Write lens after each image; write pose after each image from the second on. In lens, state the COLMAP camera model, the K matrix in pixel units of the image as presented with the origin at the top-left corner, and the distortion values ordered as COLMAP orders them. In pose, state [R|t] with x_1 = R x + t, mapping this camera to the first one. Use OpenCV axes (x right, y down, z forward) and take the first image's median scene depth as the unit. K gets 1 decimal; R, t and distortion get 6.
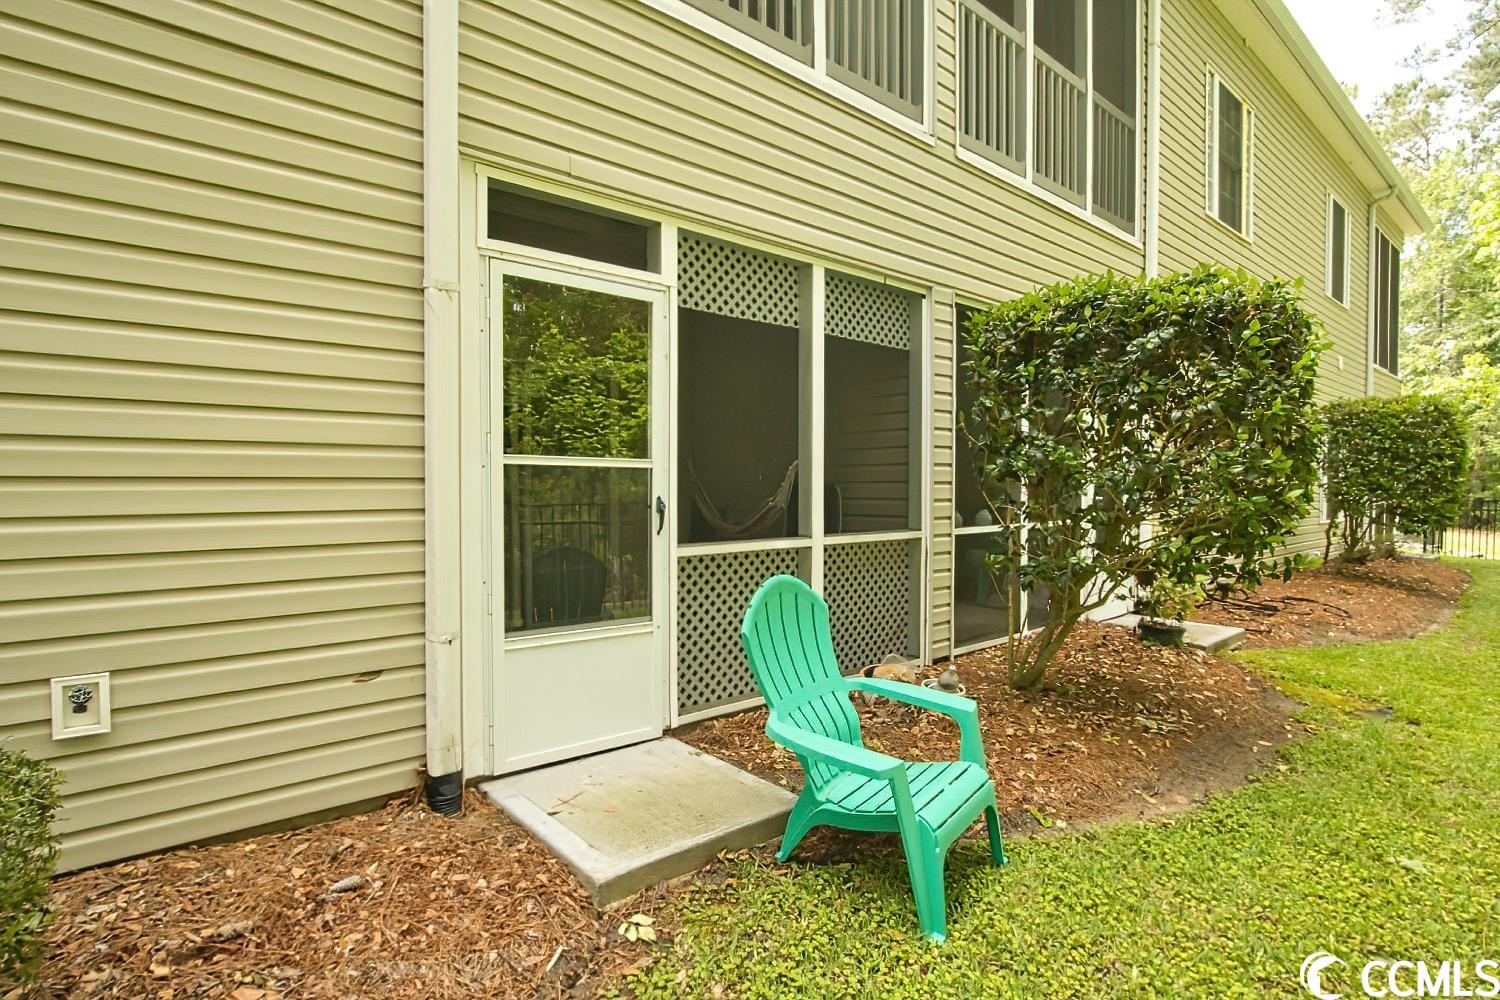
lens RADIAL K [[761.7, 0, 745.6], [0, 761.7, 511.7], [0, 0, 1]] dist [-0.016210, 0.001835]
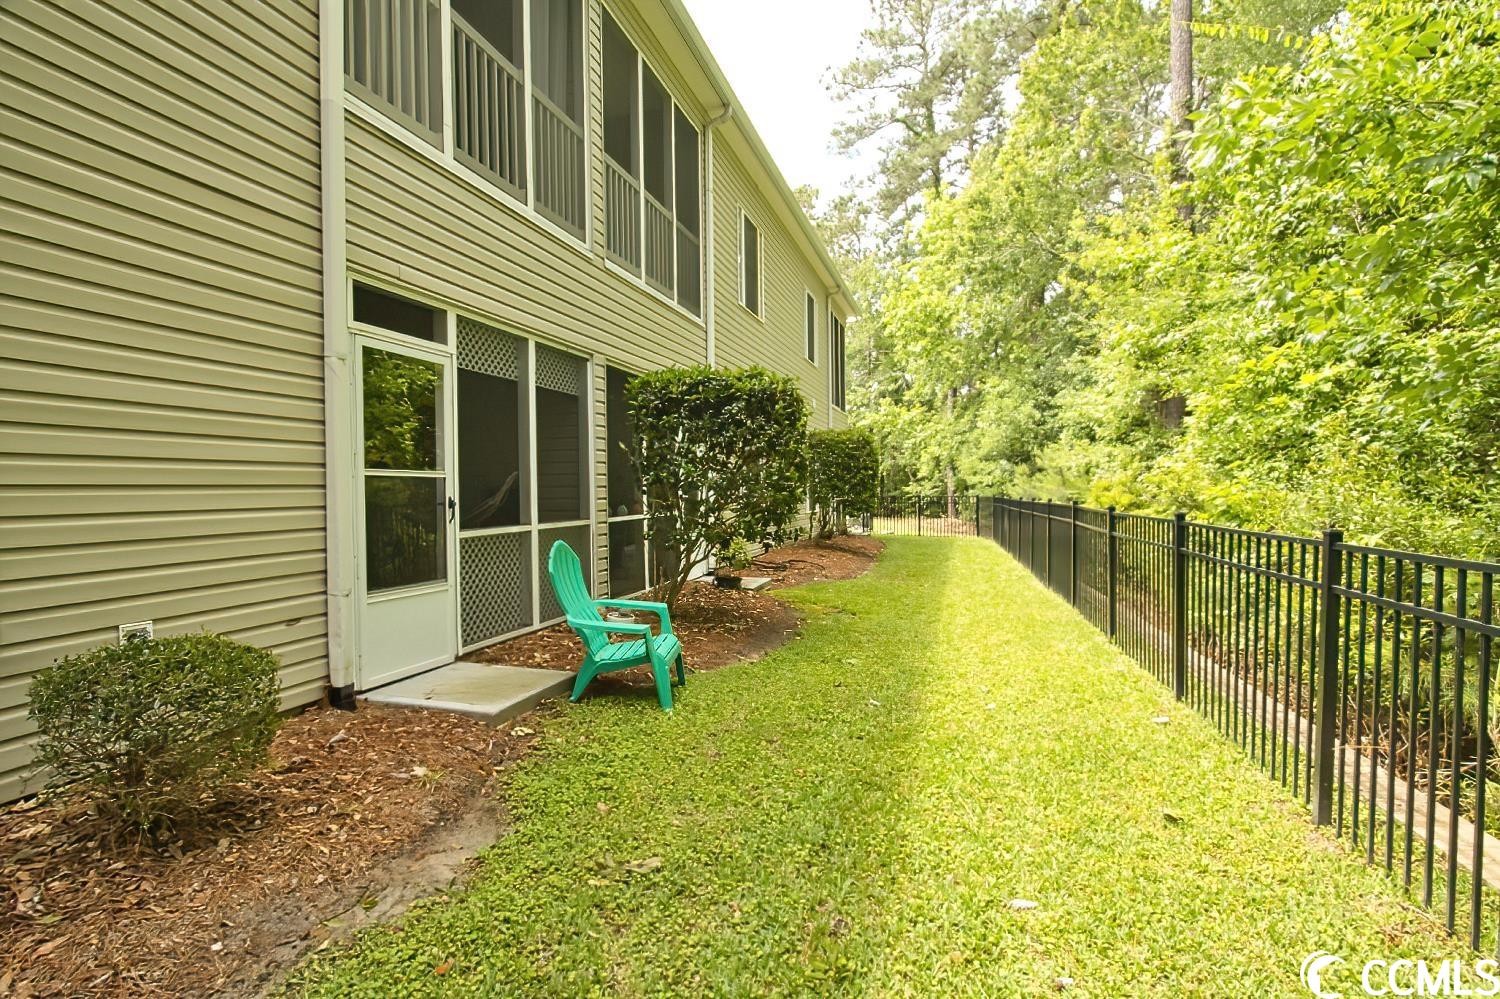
lens RADIAL K [[761.7, 0, 745.6], [0, 761.7, 511.2], [0, 0, 1]] dist [-0.016210, 0.001835]
pose [[0.838279, -0.024946, 0.544671, -0.412476], [0.029853, 0.999554, -0.000166, 0.023371], [-0.544424, 0.016399, 0.838650, -0.509300]]
